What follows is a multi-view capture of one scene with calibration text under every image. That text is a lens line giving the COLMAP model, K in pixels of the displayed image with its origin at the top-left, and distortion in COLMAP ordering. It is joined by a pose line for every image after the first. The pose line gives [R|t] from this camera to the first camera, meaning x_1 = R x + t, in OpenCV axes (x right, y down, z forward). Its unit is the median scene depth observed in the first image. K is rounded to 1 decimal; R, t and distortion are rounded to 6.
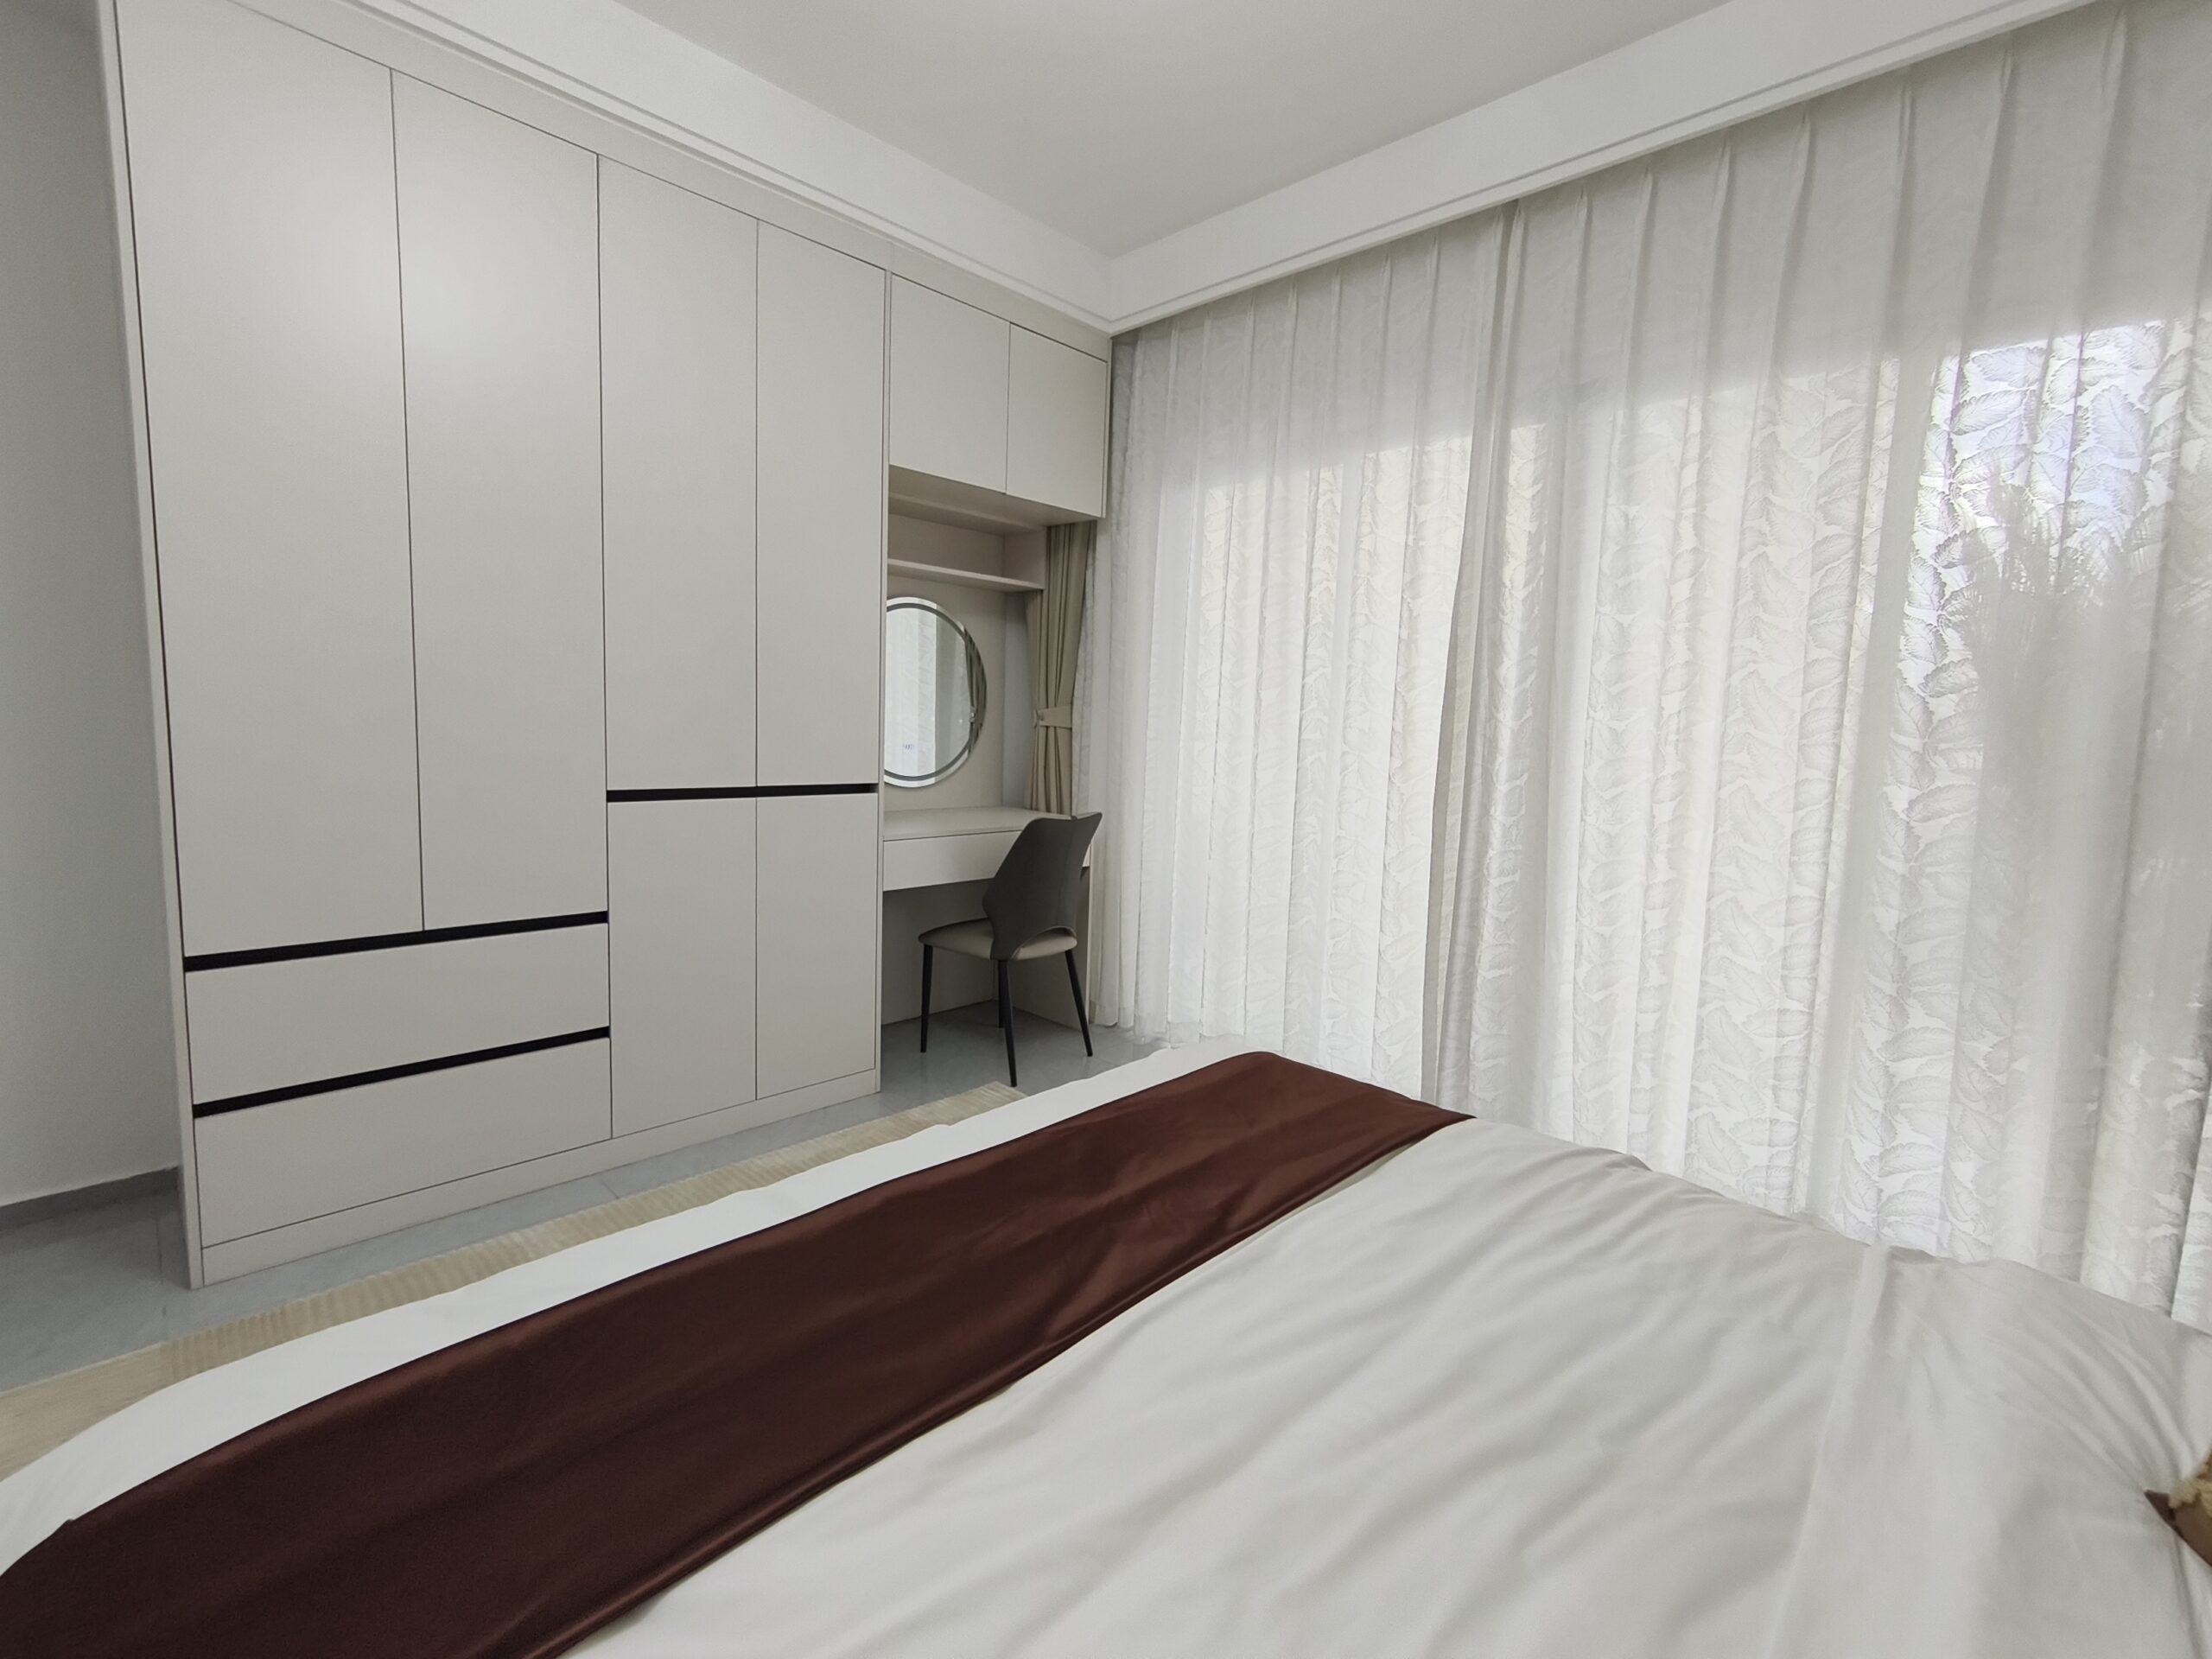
lens RADIAL K [[987.8, 0, 1096.9], [0, 987.8, 825.0], [0, 0, 1]] dist [-0.004351, 0.007043]
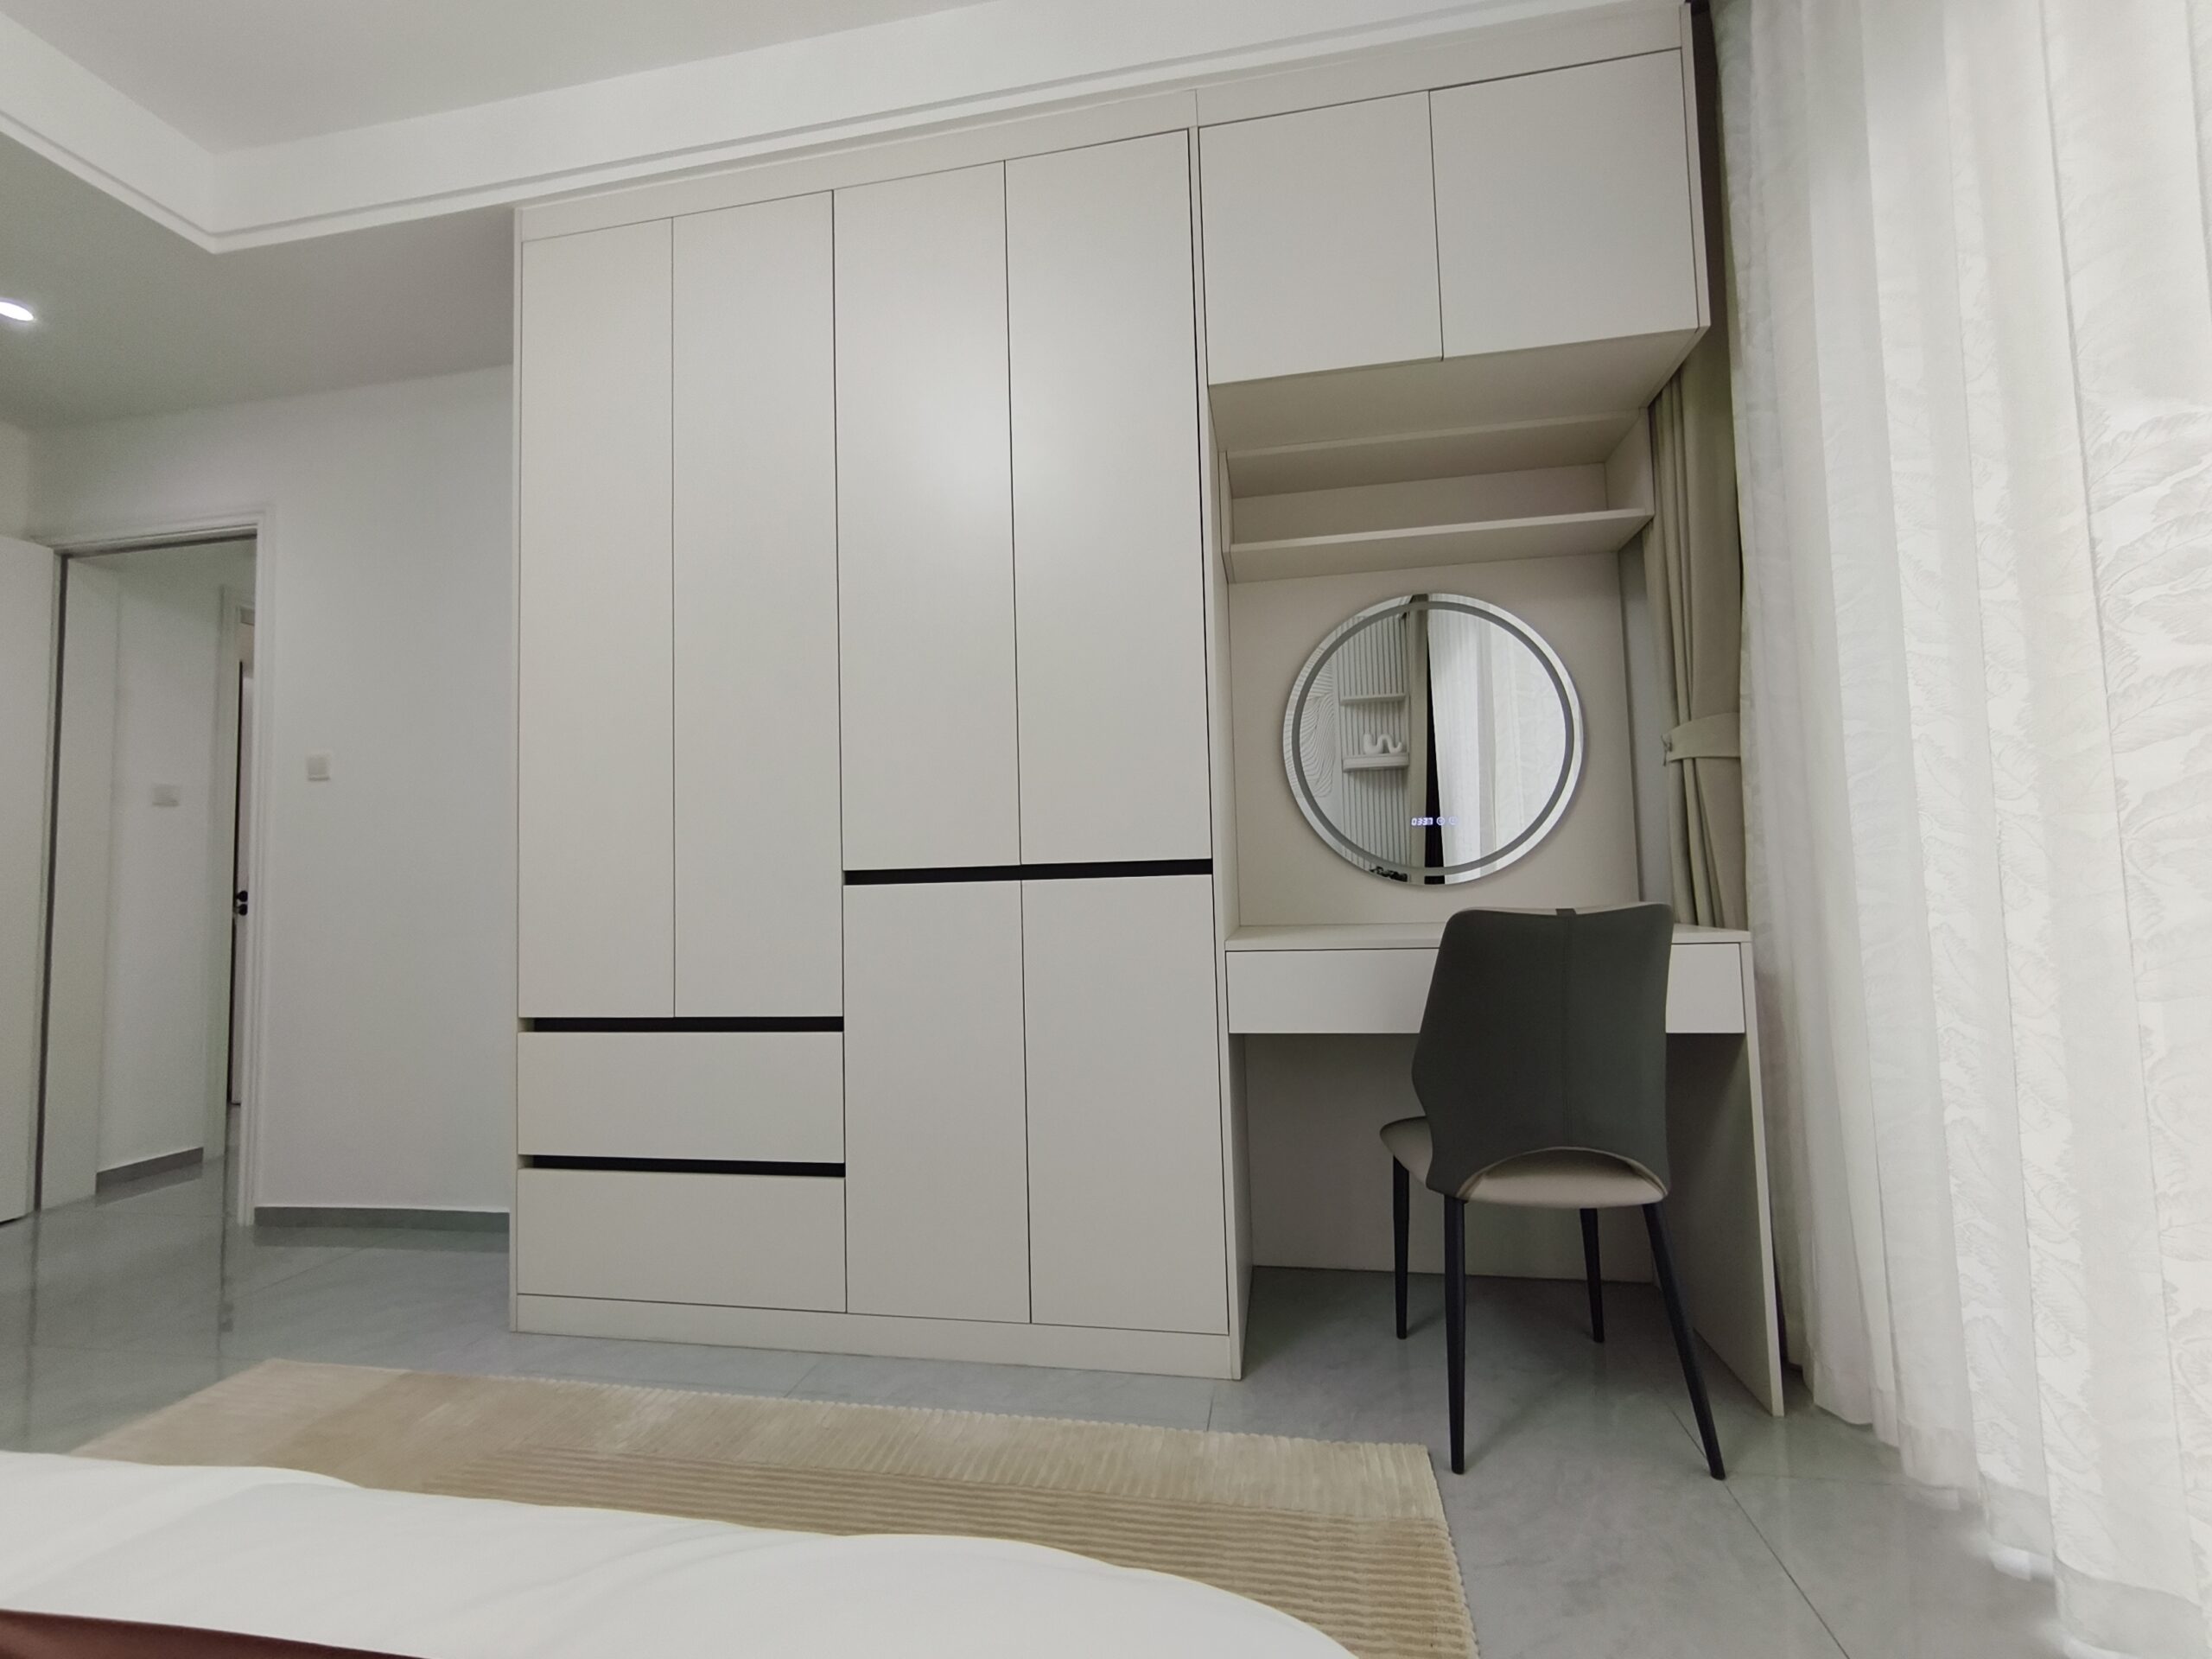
lens RADIAL K [[987.8, 0, 1110.9], [0, 987.8, 828.0], [0, 0, 1]] dist [-0.004351, 0.007043]
pose [[0.551688, -0.101771, -0.827818, 0.287107], [-0.047599, 0.987068, -0.153071, 0.041078], [0.832691, 0.123851, 0.539710, 0.633893]]
